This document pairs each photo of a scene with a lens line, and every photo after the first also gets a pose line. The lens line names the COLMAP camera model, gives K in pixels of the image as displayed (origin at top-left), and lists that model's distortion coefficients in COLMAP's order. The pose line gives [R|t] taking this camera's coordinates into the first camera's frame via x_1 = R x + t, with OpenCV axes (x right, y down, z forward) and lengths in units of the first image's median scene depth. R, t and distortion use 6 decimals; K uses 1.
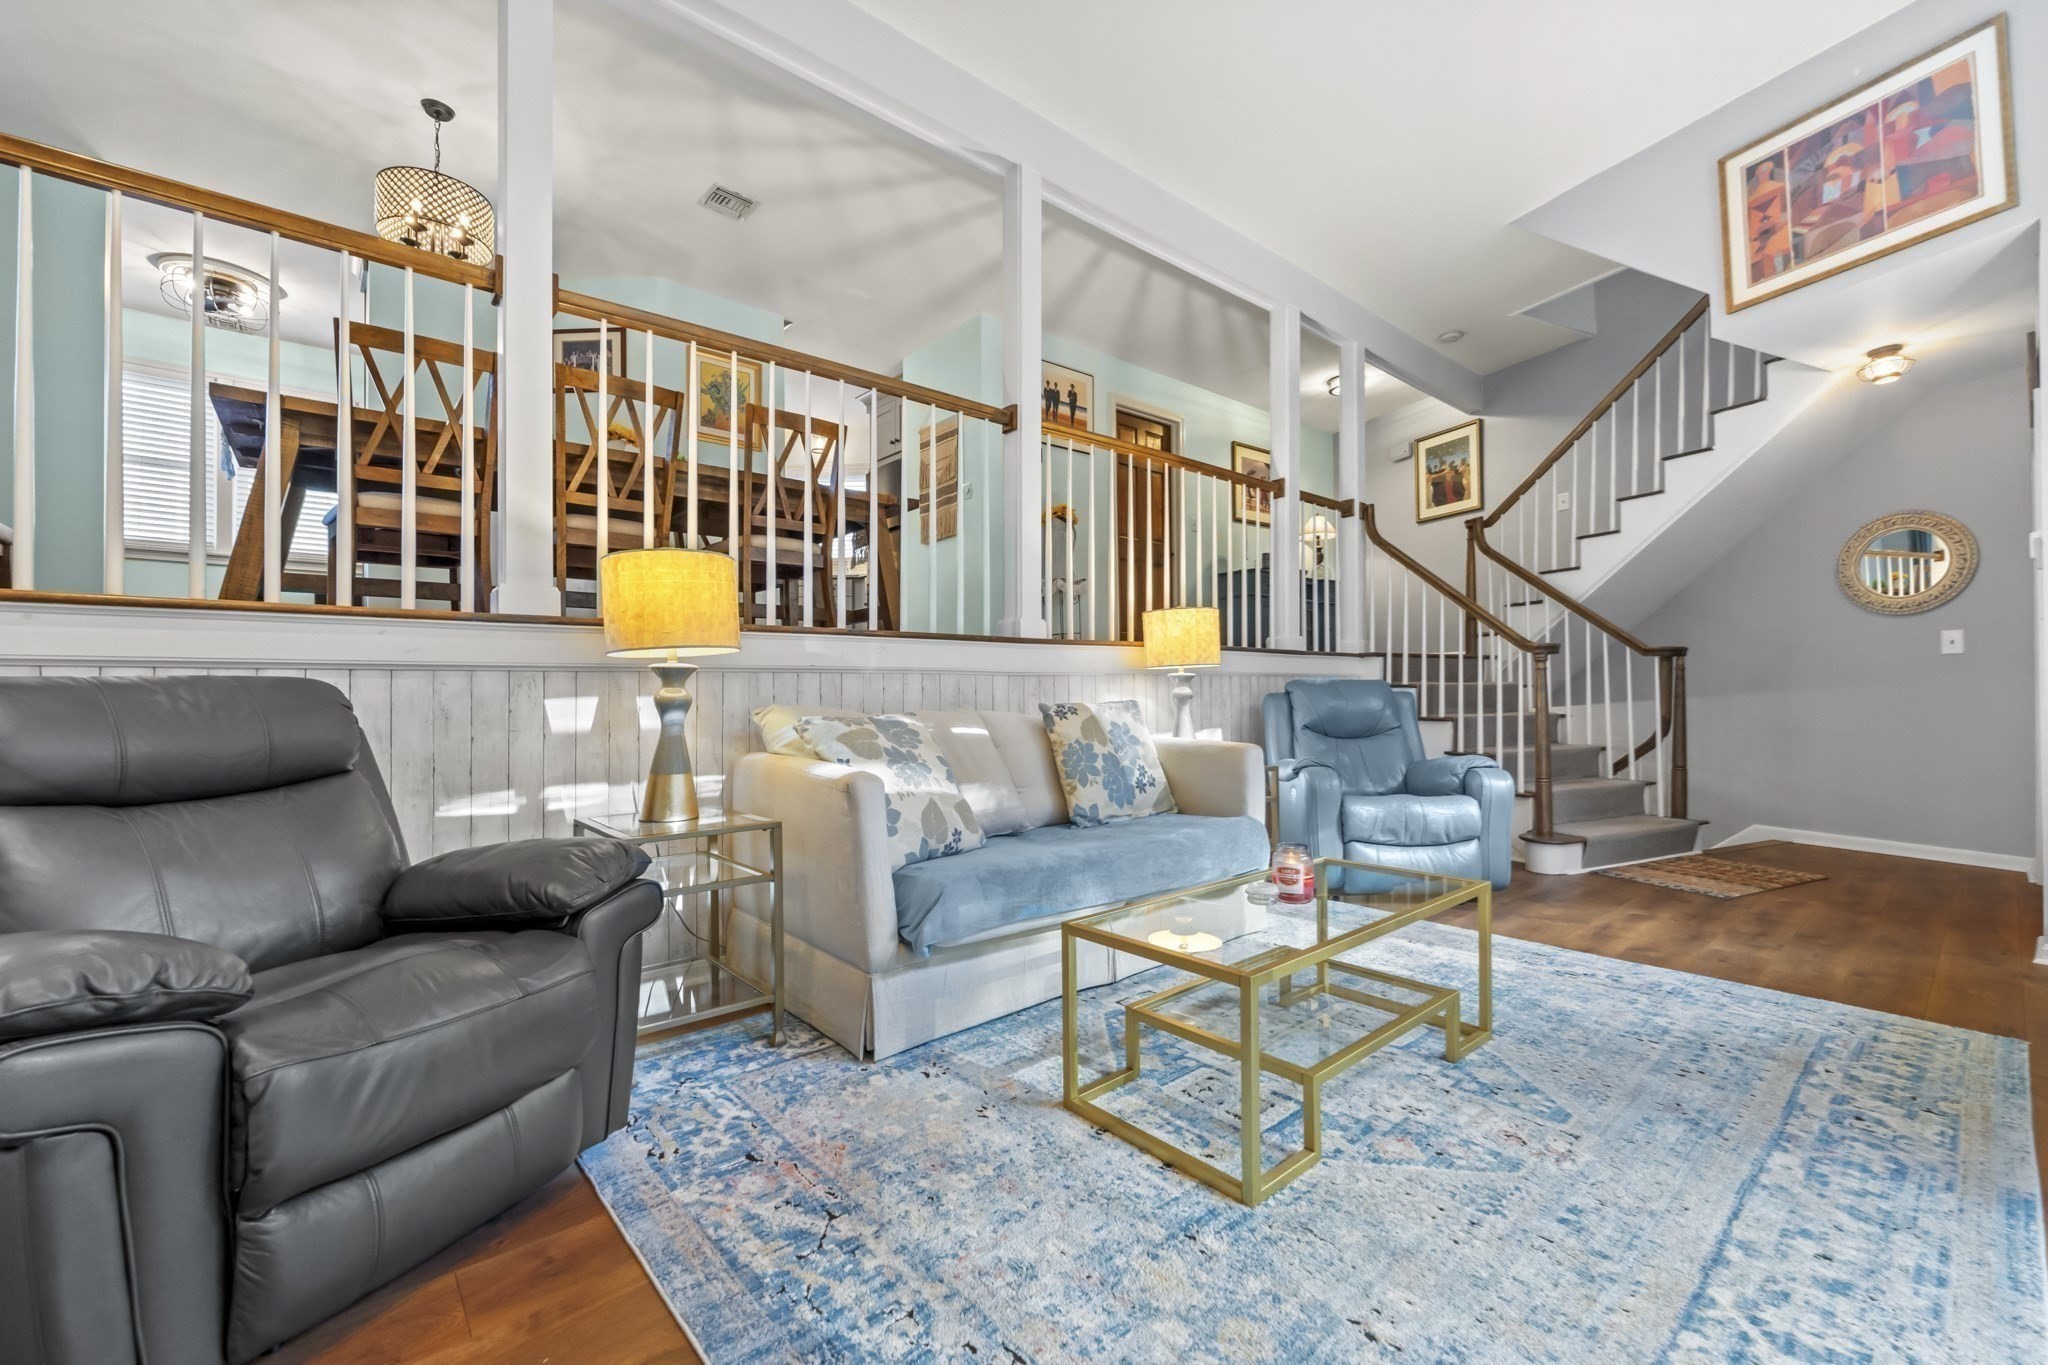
lens RADIAL K [[843.5, 0, 1036.9], [0, 843.5, 683.0], [0, 0, 1]] dist [-0.000339, 0.000356]
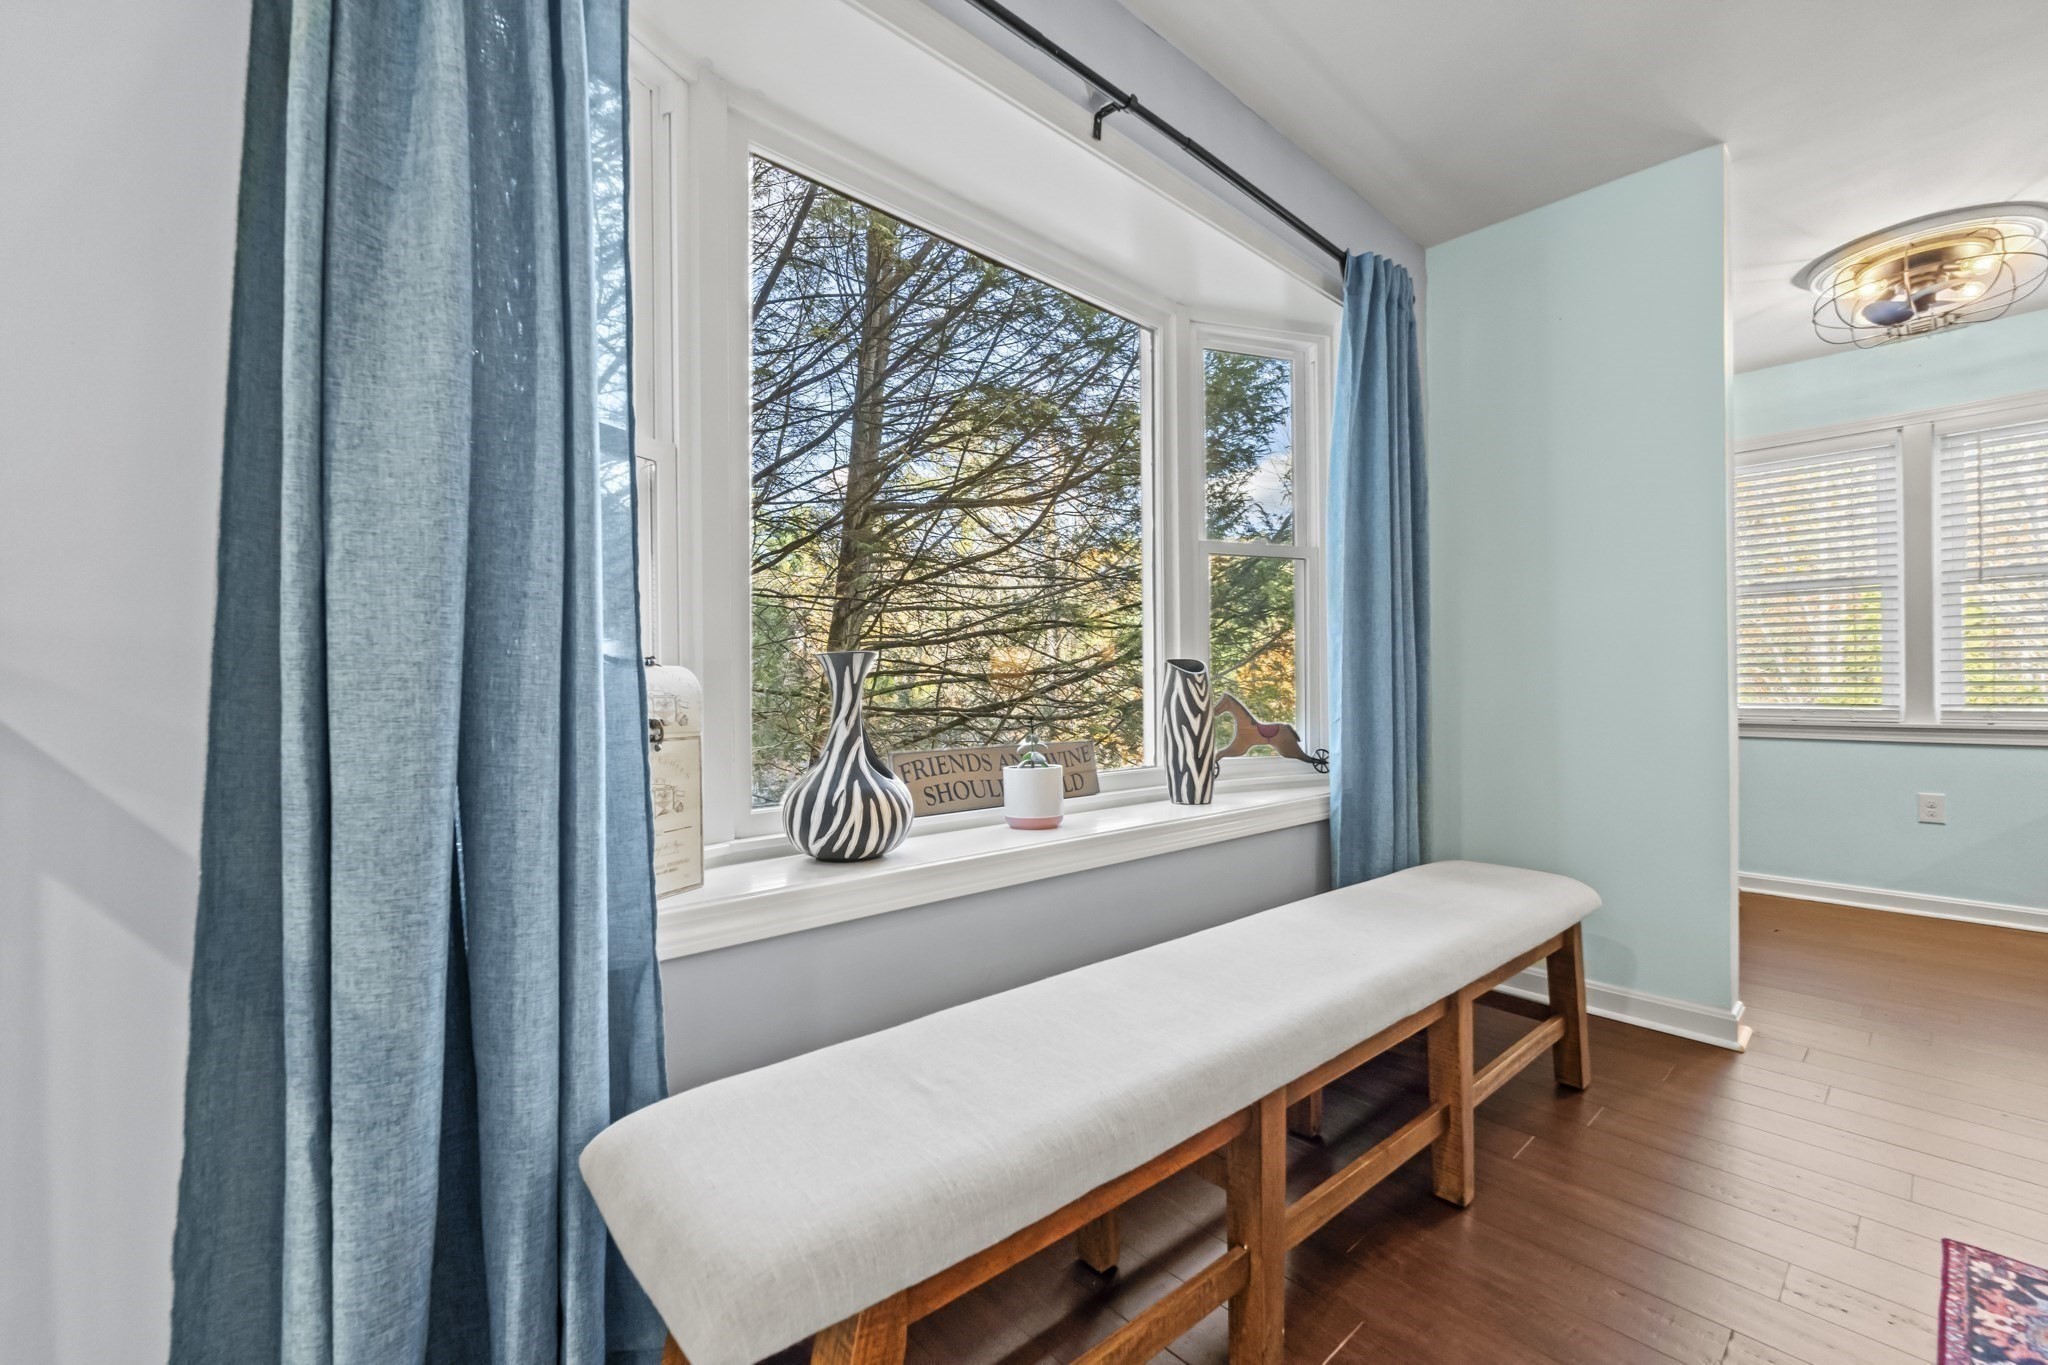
lens RADIAL K [[834.8, 0, 1021.0], [0, 834.8, 692.1], [0, 0, 1]] dist [-0.001086, -0.000377]
pose [[0.015266, 0.005914, -0.999866, -0.524645], [0.020107, 0.999778, 0.006221, -0.252736], [0.999681, -0.020199, 0.015144, 0.491771]]
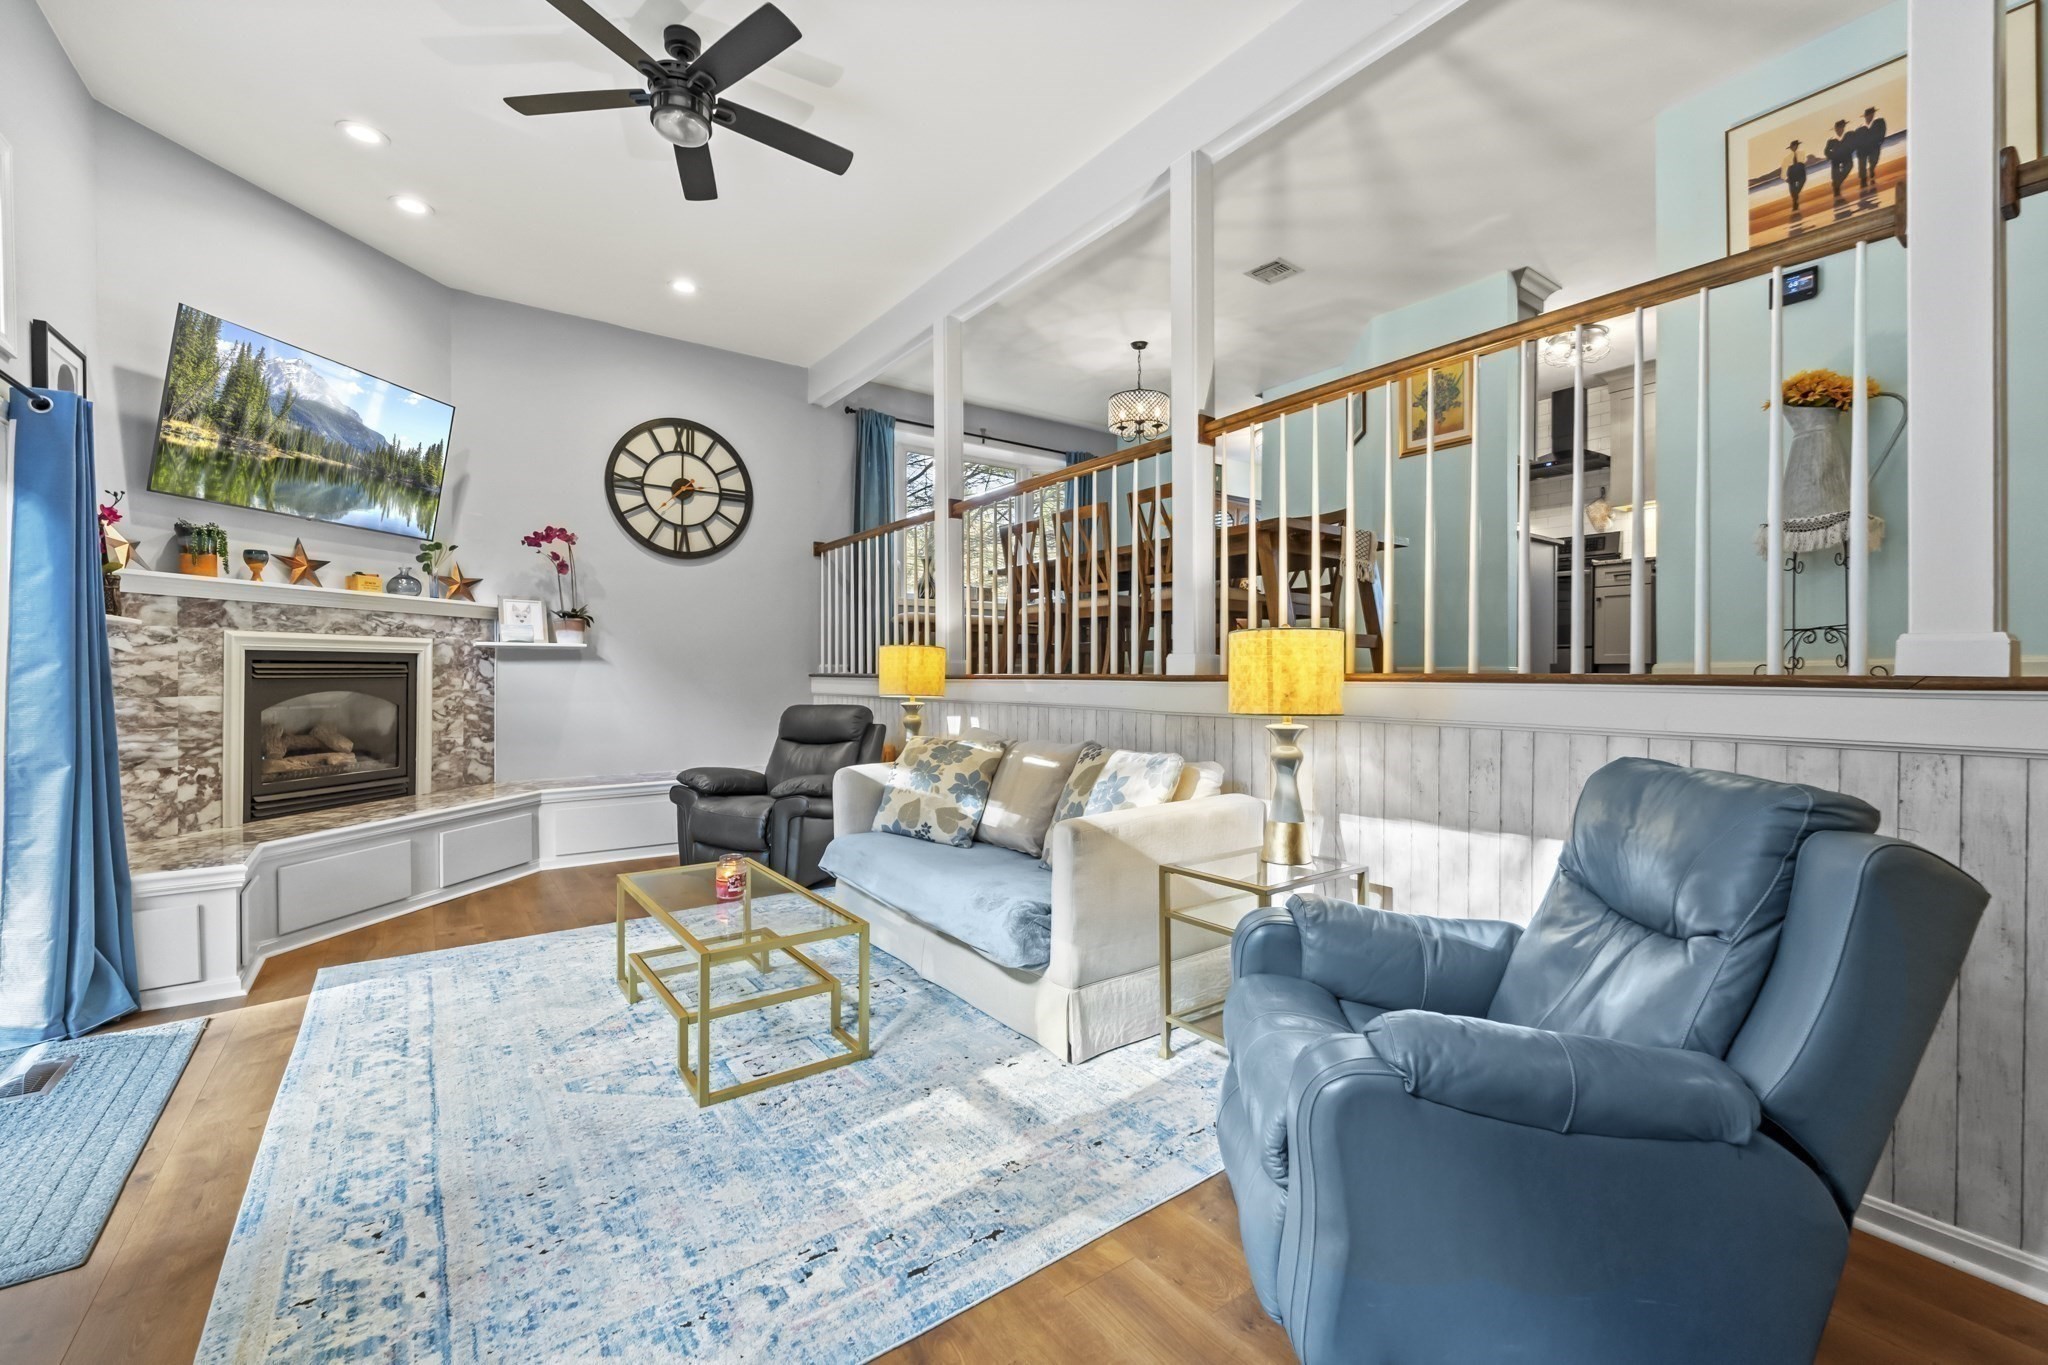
lens RADIAL K [[805.5, 0, 974.8], [0, 805.5, 677.6], [0, 0, 1]] dist [-0.000463, -0.000354]
pose [[-0.108434, 0.009133, -0.994062, 0.692849], [0.009059, 0.999925, 0.008199, -0.046656], [0.994062, -0.008117, -0.108508, 0.683234]]
